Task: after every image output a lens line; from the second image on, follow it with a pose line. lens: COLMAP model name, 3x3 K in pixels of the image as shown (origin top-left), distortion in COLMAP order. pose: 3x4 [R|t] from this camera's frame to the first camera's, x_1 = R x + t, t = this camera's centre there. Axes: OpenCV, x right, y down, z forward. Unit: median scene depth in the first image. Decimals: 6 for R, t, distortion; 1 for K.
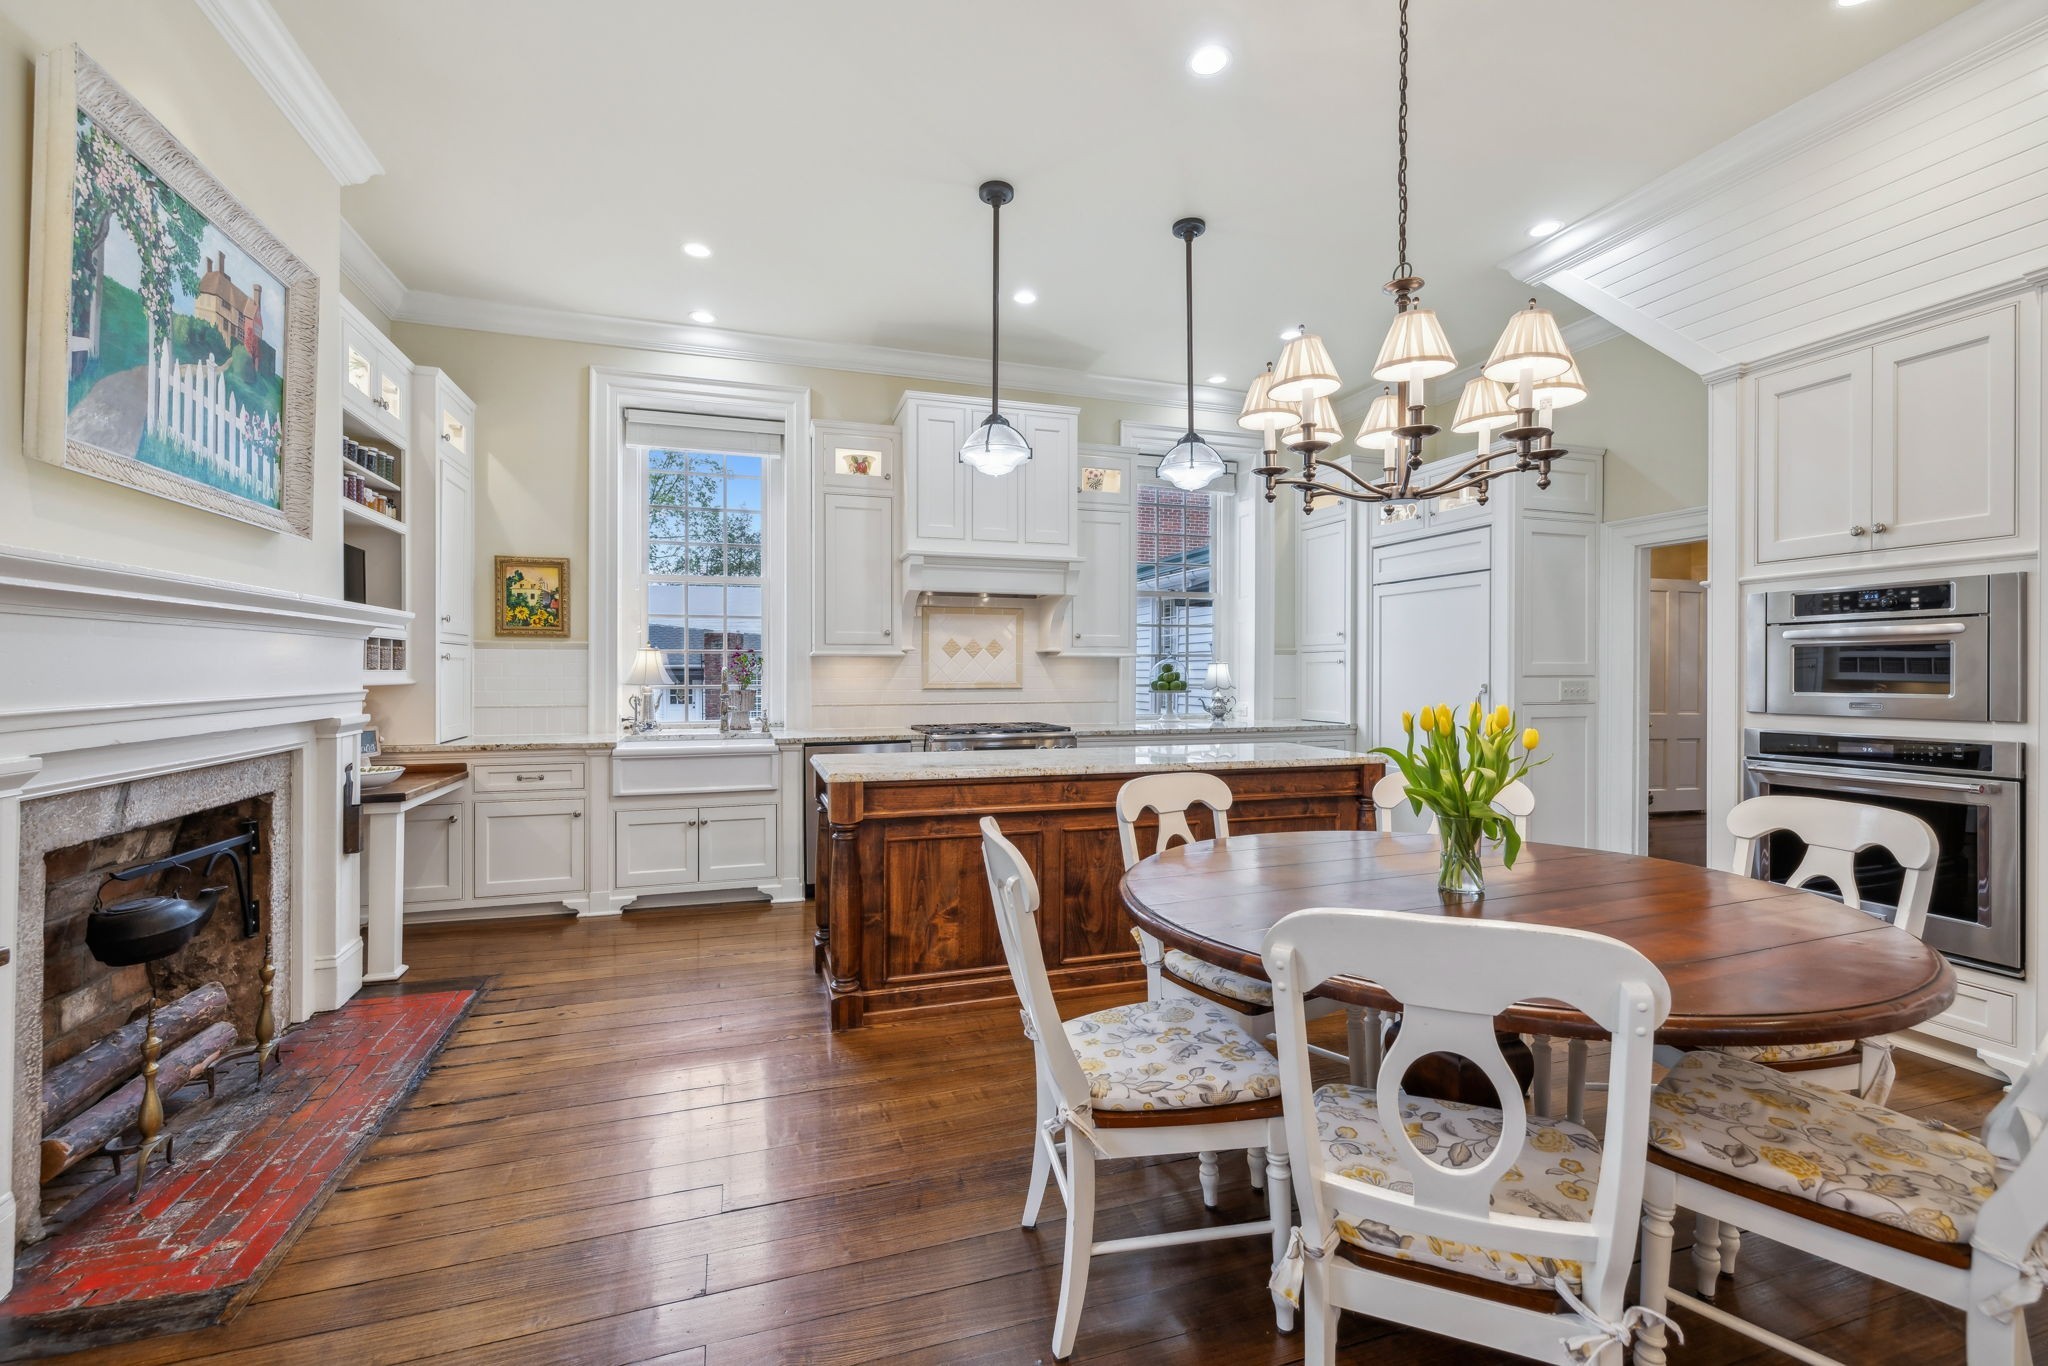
lens RADIAL K [[882.4, 0, 1026.7], [0, 882.4, 676.7], [0, 0, 1]] dist [0.002069, 0.000665]
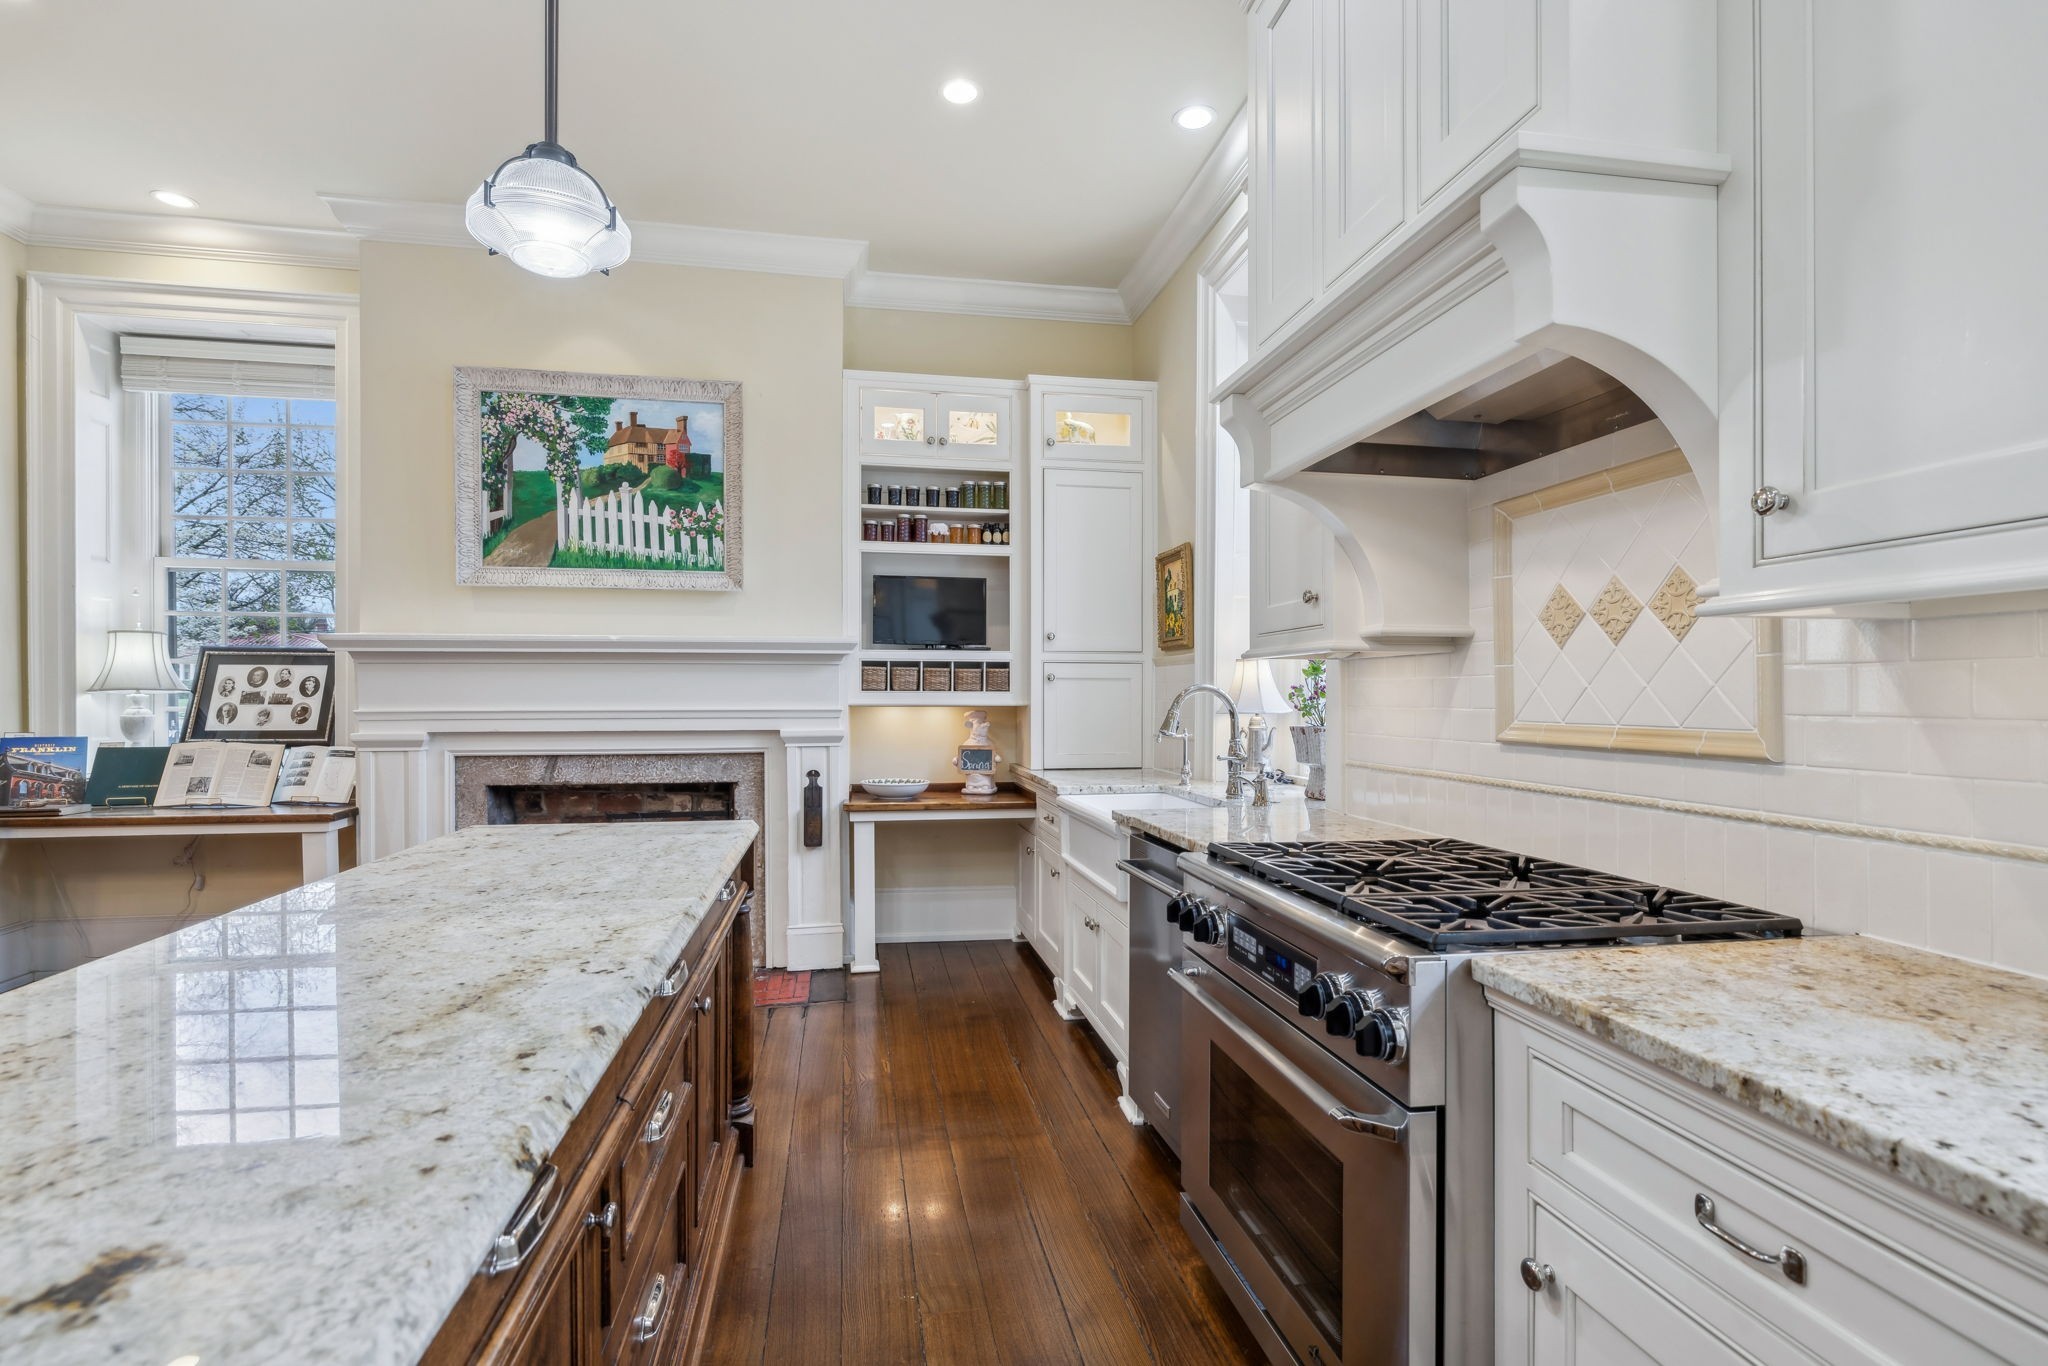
lens RADIAL K [[991.0, 0, 1022.4], [0, 991.0, 691.9], [0, 0, 1]] dist [0.000508, 0.000196]
pose [[-0.150649, -0.002523, -0.988584, 0.662084], [-0.007177, 0.999973, -0.001458, -0.008364], [0.988561, 0.006876, -0.150663, 1.949375]]
